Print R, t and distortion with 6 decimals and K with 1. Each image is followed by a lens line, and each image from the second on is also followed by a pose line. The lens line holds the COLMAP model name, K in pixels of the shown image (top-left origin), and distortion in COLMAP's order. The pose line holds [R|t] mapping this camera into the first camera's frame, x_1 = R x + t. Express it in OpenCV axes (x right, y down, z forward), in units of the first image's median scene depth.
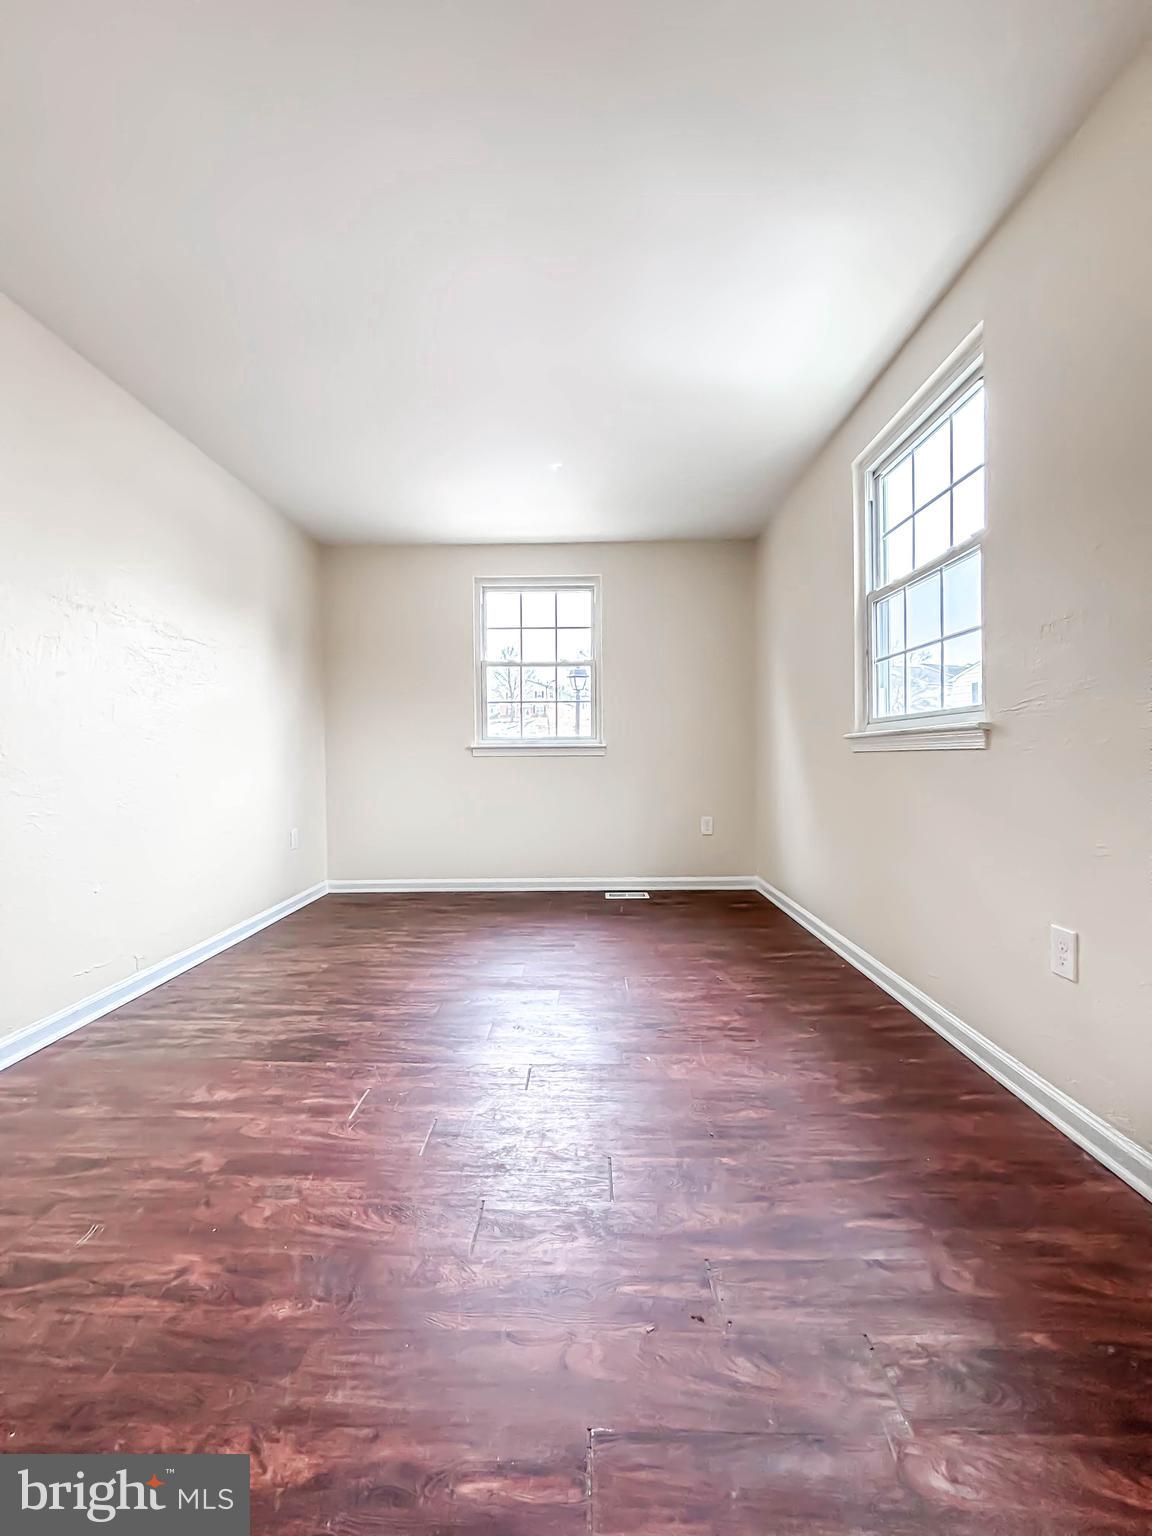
lens RADIAL K [[648.3, 0, 573.0], [0, 648.3, 759.4], [0, 0, 1]] dist [0.006736, -0.000797]
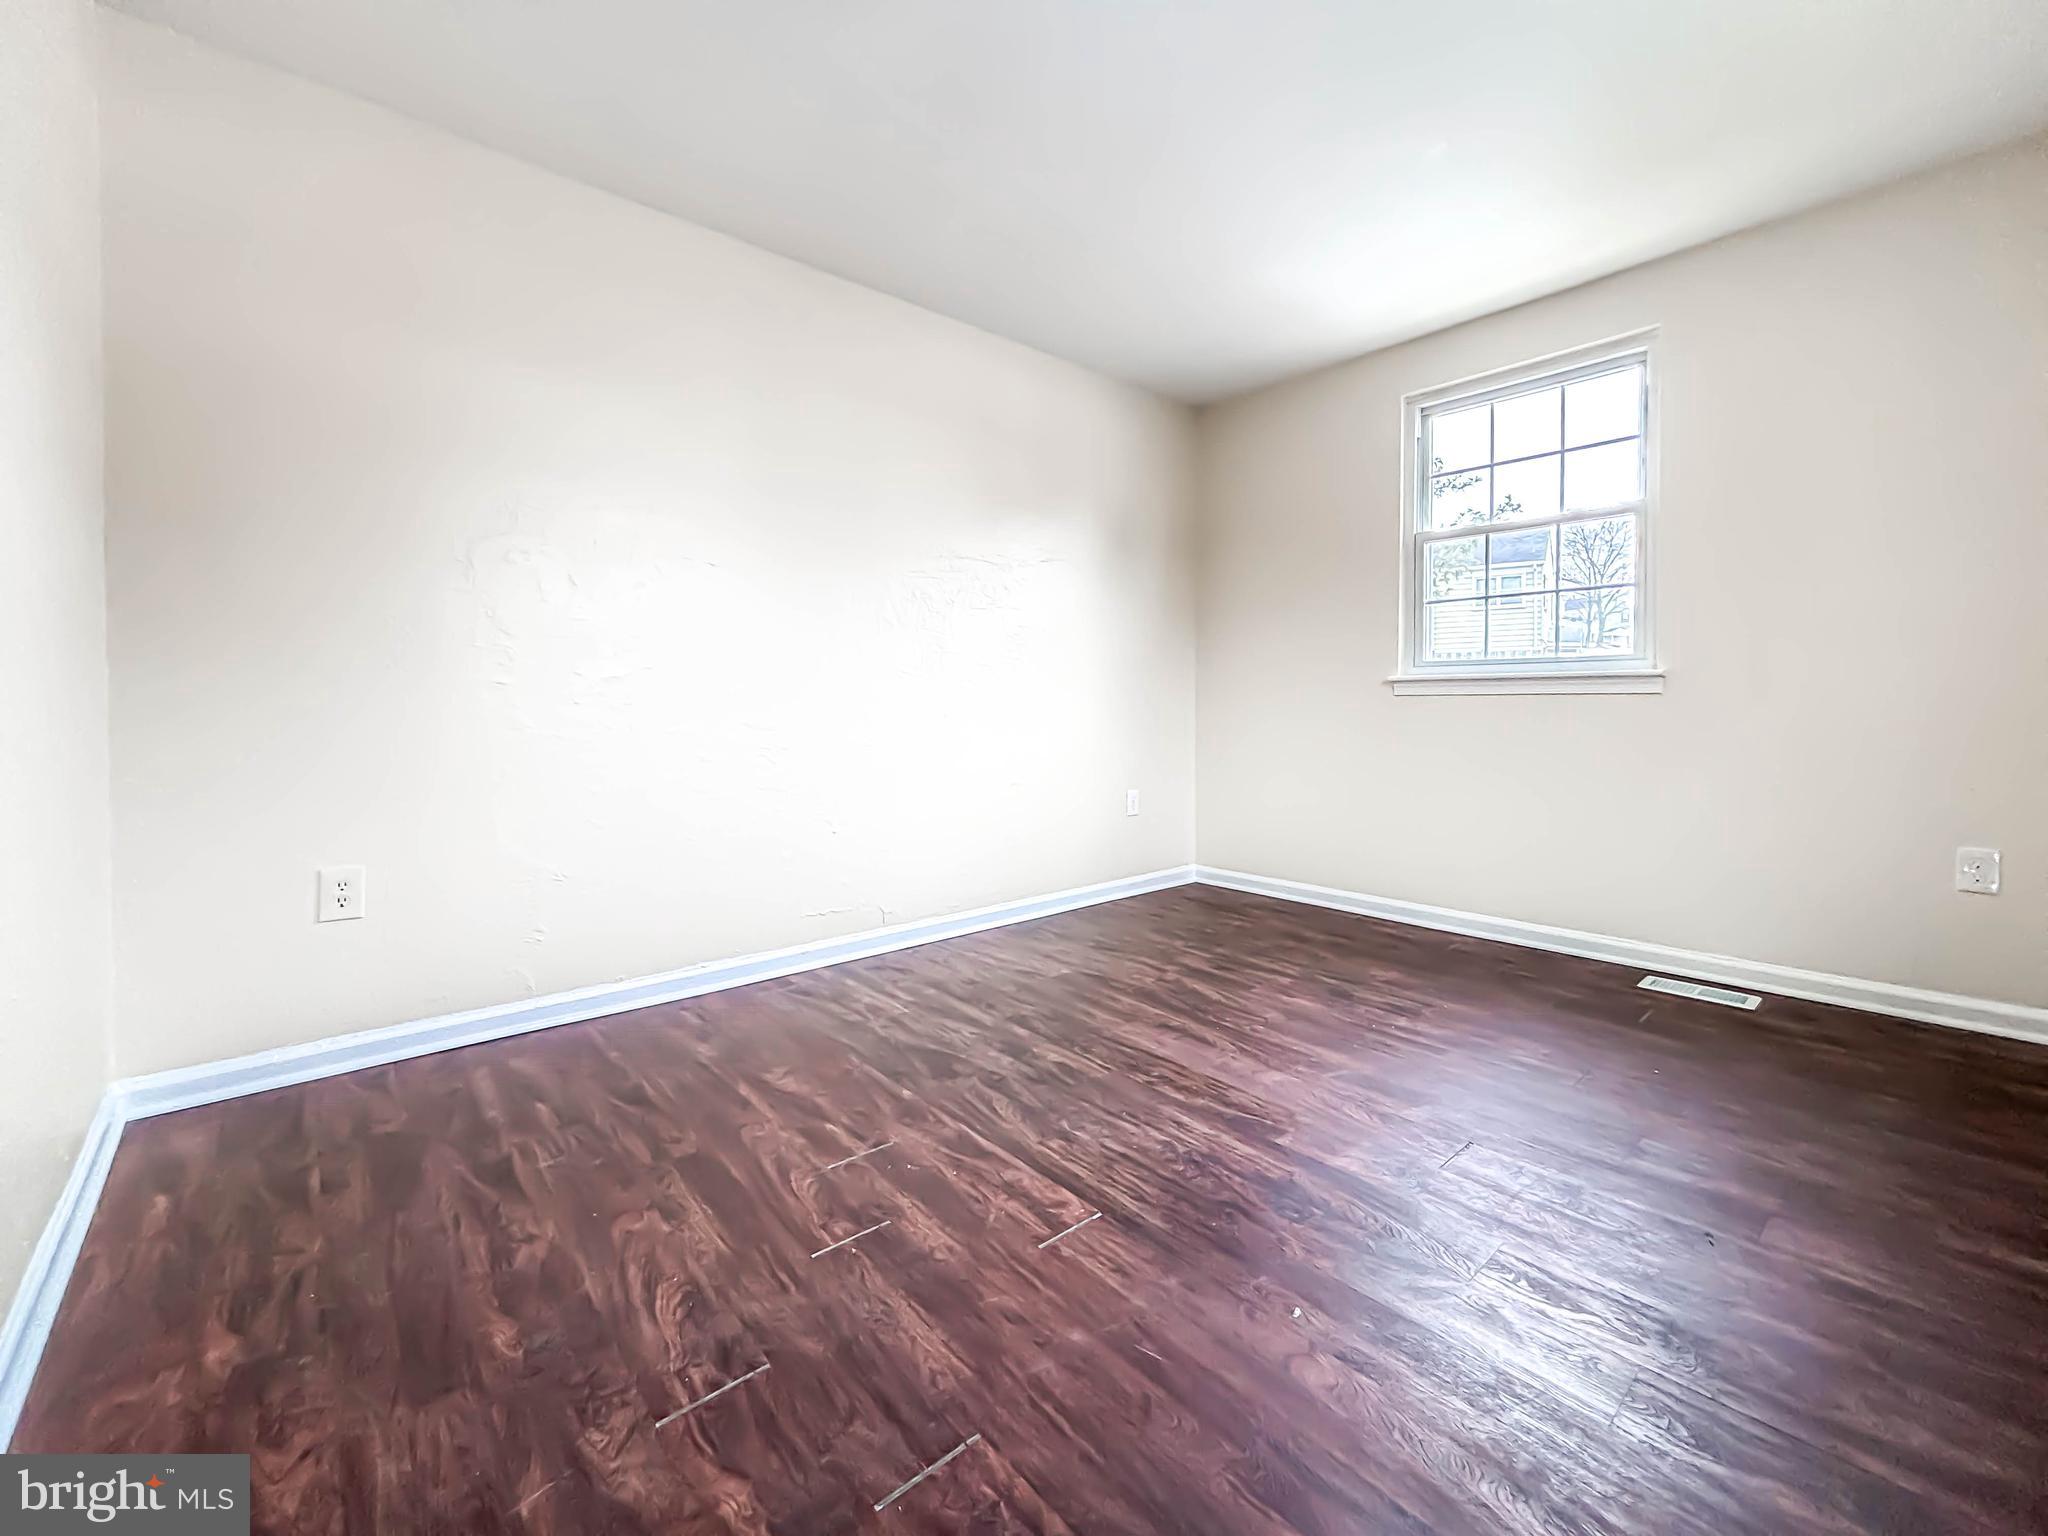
lens RADIAL K [[864.4, 0, 984.8], [0, 864.4, 694.2], [0, 0, 1]] dist [0.006736, -0.000797]
pose [[0.654230, -0.000386, -0.756295, 0.368804], [-0.008401, 0.999934, -0.007778, 0.008259], [0.756249, 0.011442, 0.654184, 0.329374]]
